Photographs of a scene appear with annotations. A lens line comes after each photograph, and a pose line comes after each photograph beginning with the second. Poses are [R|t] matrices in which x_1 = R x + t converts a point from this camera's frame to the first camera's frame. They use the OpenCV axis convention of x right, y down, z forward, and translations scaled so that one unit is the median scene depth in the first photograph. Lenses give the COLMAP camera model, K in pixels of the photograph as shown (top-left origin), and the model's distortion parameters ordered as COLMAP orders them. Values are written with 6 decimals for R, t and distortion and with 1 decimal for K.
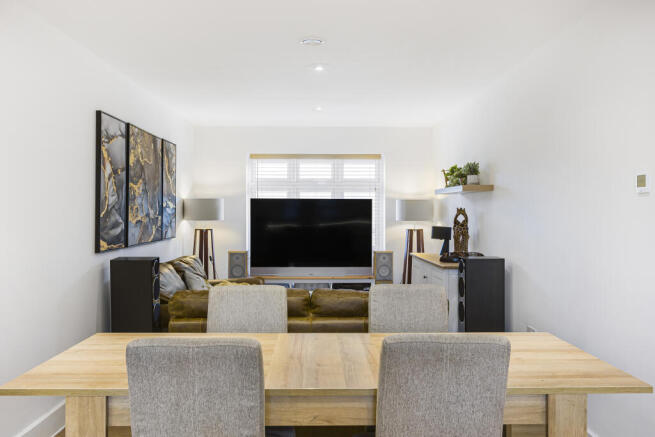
lens RADIAL K [[579.9, 0, 324.0], [0, 579.9, 217.5], [0, 0, 1]] dist [-0.004373, -0.000583]
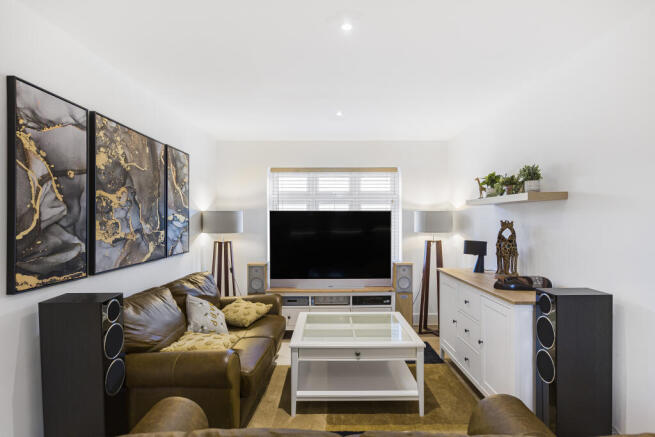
lens RADIAL K [[371.8, 0, 332.3], [0, 371.8, 222.1], [0, 0, 1]] dist [0.002835, 0.000521]
pose [[0.999986, -0.003417, -0.004147, -0.019199], [0.003407, 0.999992, -0.002269, -0.013272], [0.004155, 0.002254, 0.999989, 0.425153]]
